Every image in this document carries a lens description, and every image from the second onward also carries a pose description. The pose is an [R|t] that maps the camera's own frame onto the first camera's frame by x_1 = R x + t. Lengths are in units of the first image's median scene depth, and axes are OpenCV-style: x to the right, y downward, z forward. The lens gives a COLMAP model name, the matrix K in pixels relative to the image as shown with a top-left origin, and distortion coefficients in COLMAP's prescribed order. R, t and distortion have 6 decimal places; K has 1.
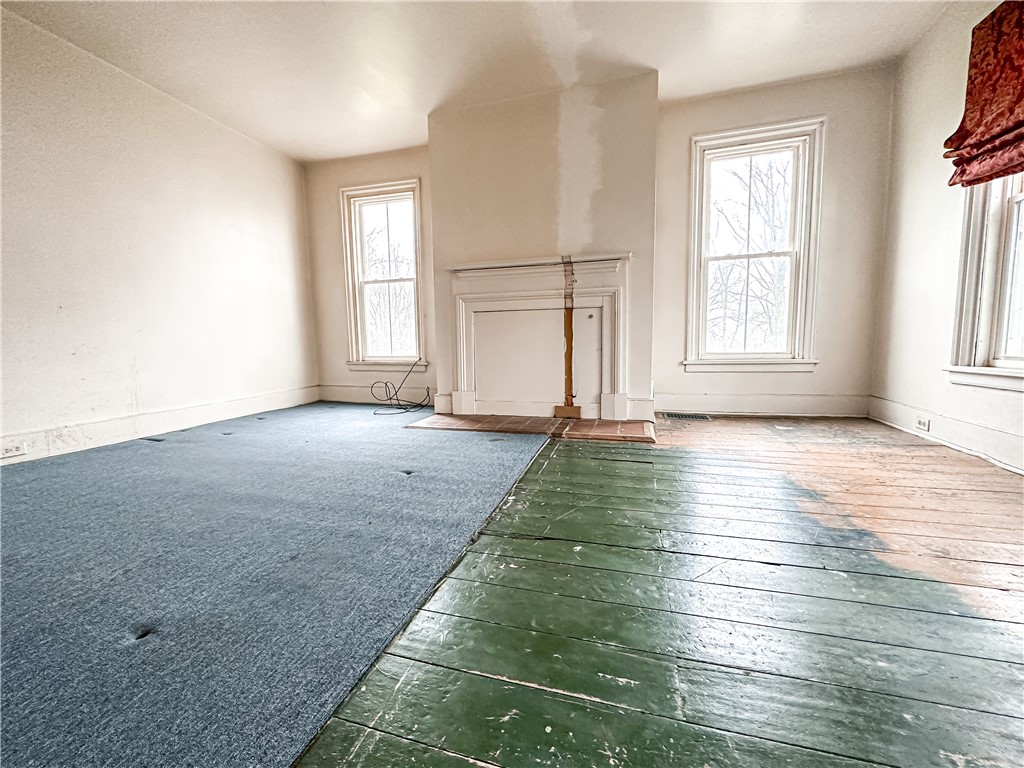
lens RADIAL K [[407.4, 0, 512.0], [0, 407.4, 381.8], [0, 0, 1]] dist [-0.002495, -0.000284]
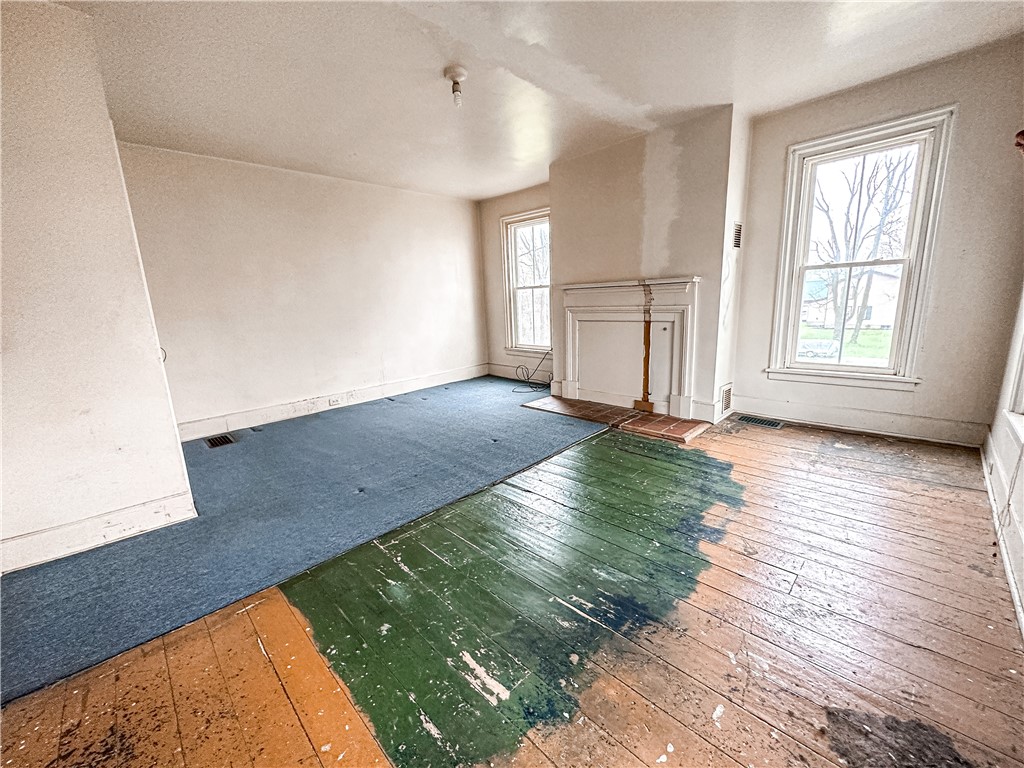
lens RADIAL K [[407.4, 0, 513.4], [0, 407.4, 380.5], [0, 0, 1]] dist [-0.002495, -0.000284]
pose [[0.878241, 0.075461, -0.472227, 0.367372], [-0.021553, 0.992714, 0.118549, -0.139350], [0.477732, -0.093937, 0.873469, -0.249735]]
